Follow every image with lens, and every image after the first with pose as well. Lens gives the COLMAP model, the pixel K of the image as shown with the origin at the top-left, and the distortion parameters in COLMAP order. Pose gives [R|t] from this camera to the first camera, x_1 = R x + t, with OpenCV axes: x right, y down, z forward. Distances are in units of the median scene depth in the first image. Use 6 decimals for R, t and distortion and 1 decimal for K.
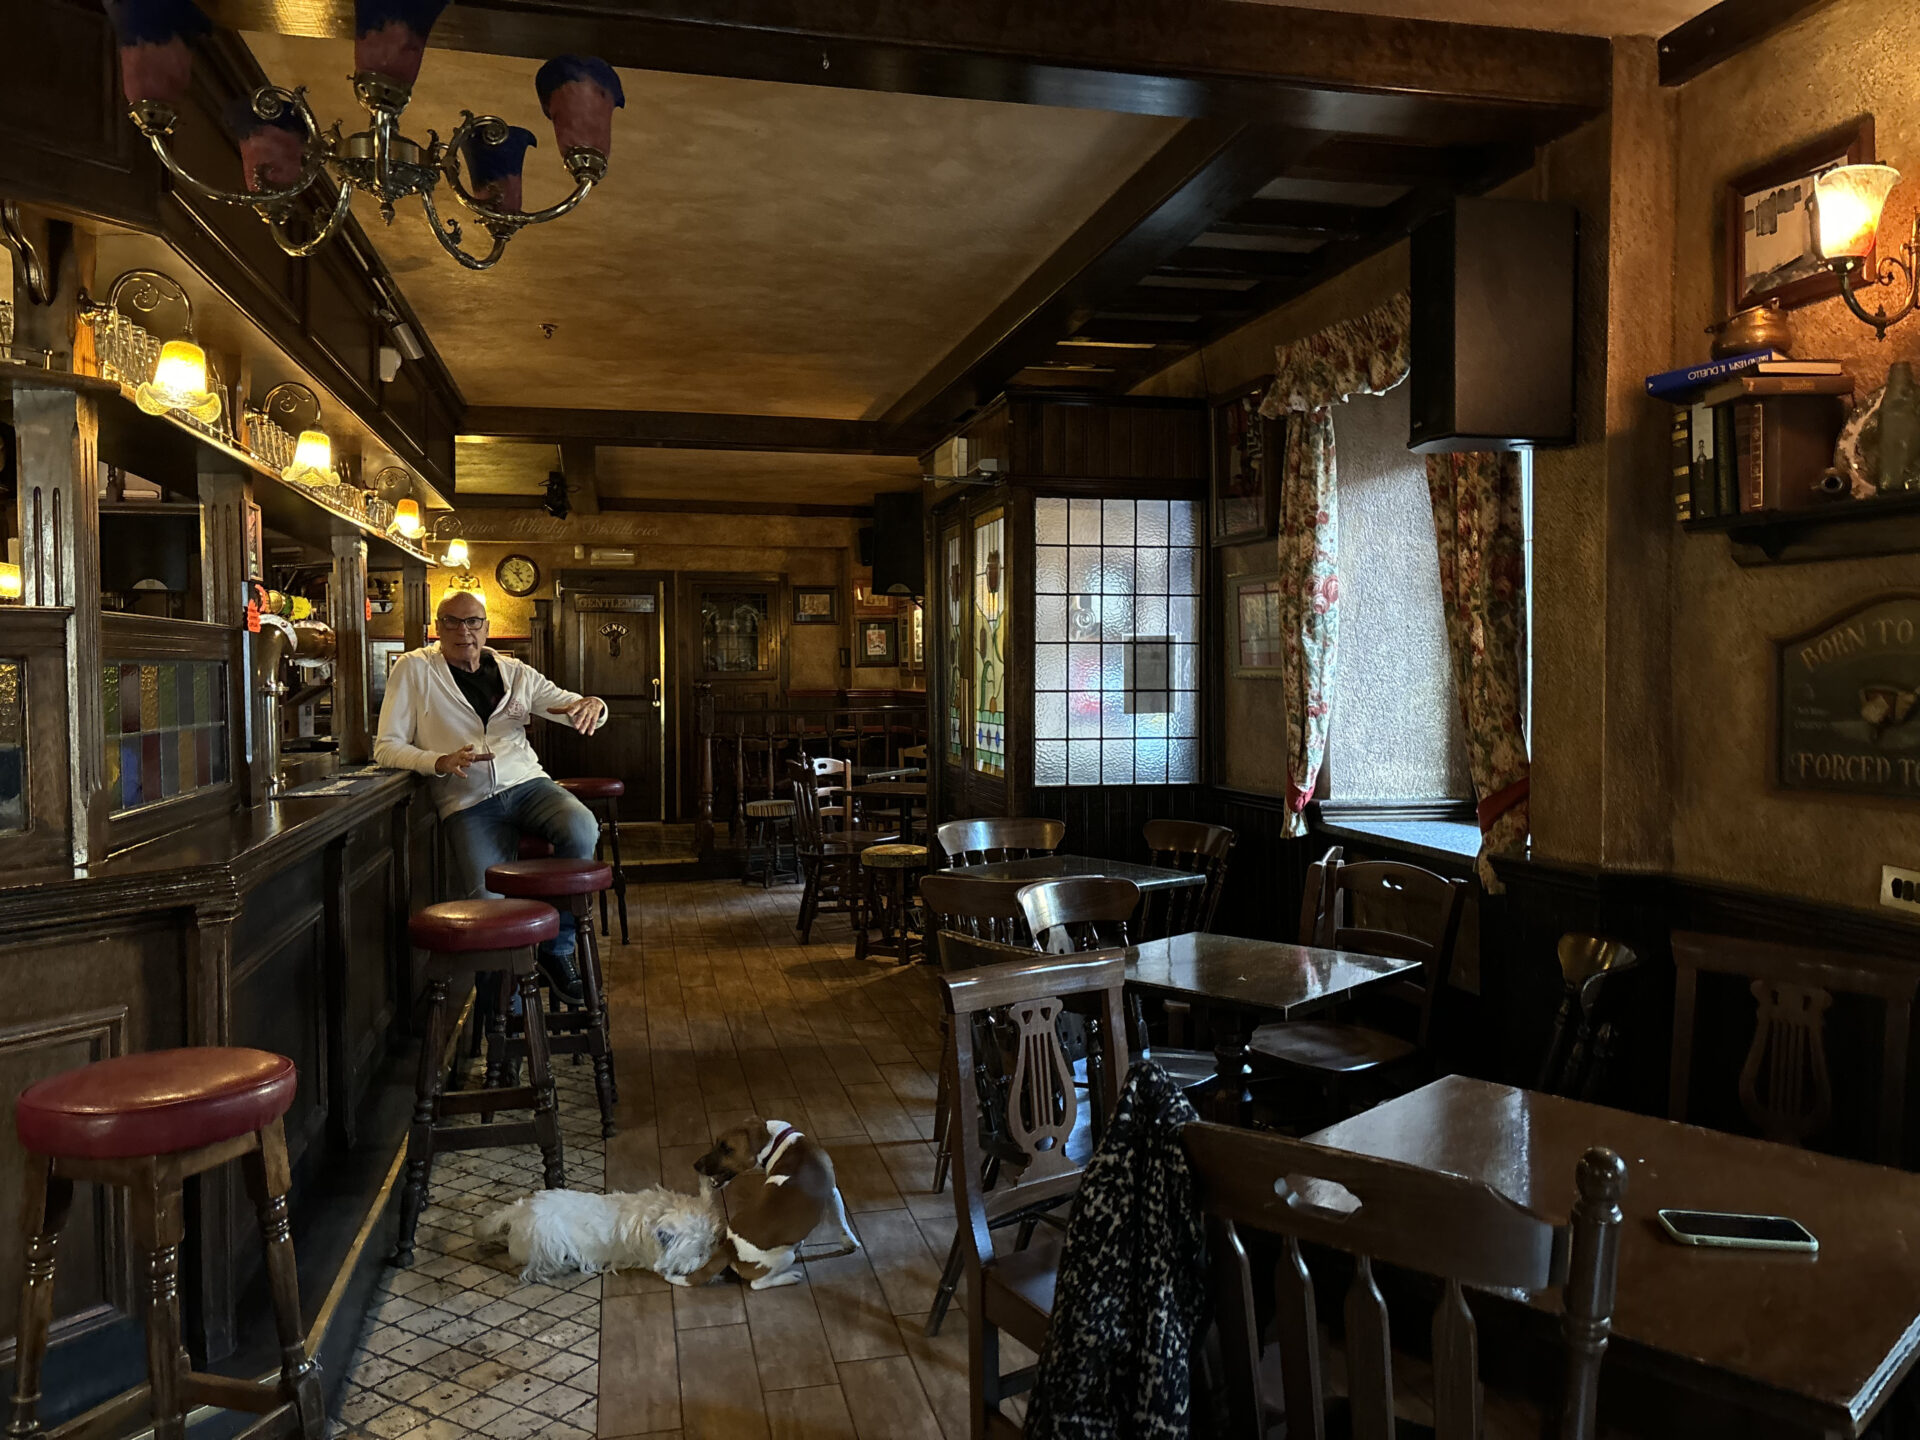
lens RADIAL K [[1474.1, 0, 973.2], [0, 1474.1, 715.4], [0, 0, 1]] dist [0.010829, 0.001710]
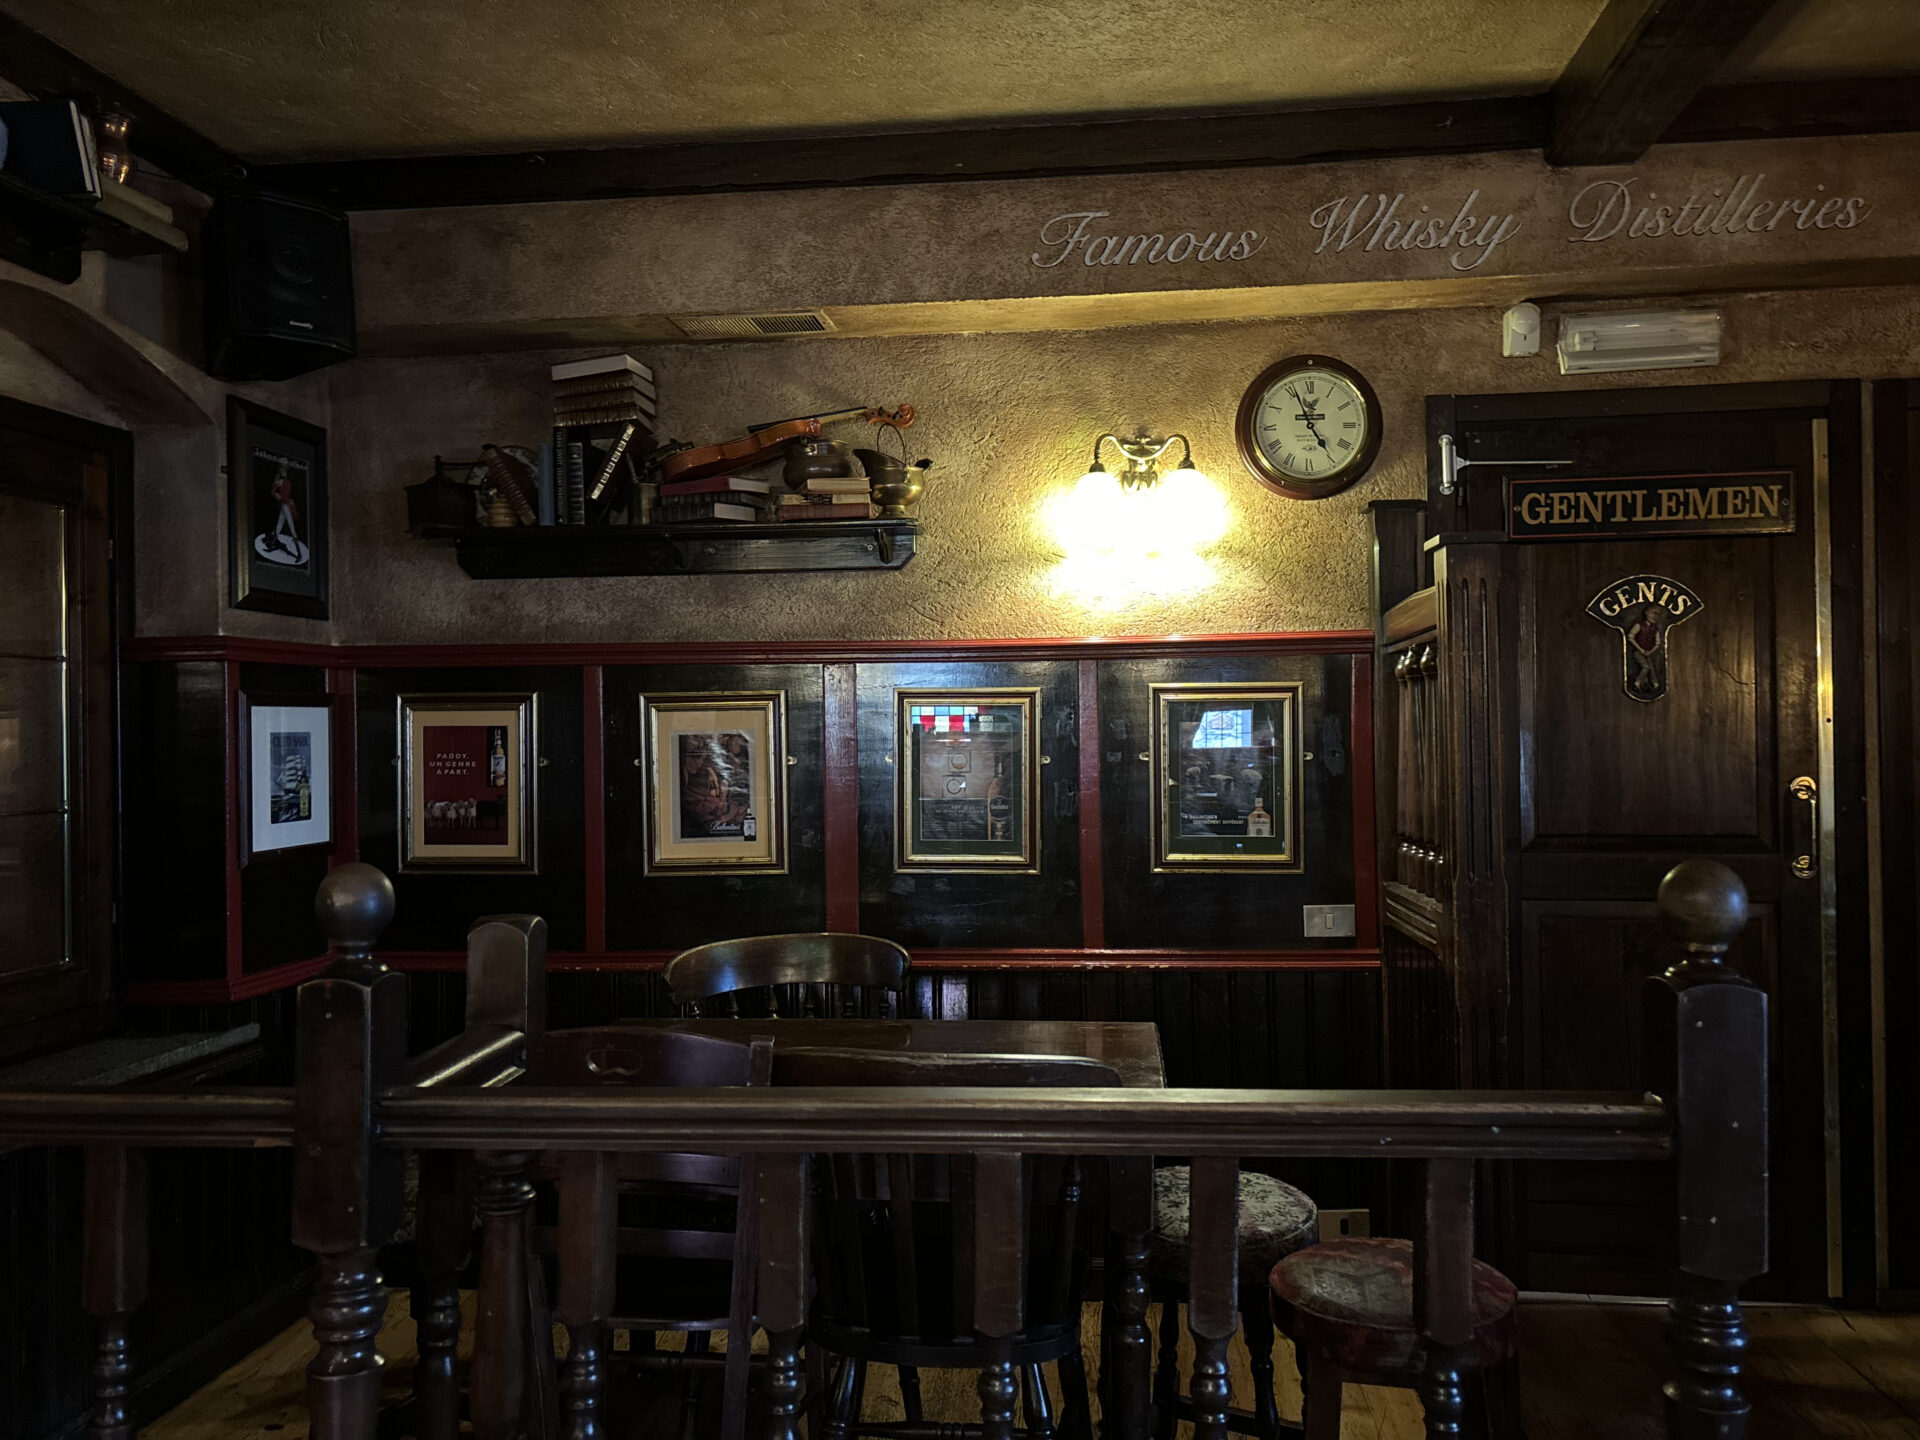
lens RADIAL K [[1474.1, 0, 973.2], [0, 1474.1, 715.4], [0, 0, 1]] dist [0.010829, 0.001710]
pose [[0.942542, -0.013935, -0.333796, -0.271292], [0.001790, 0.999326, -0.036663, -0.026249], [0.334082, 0.033959, 0.941932, 0.695348]]
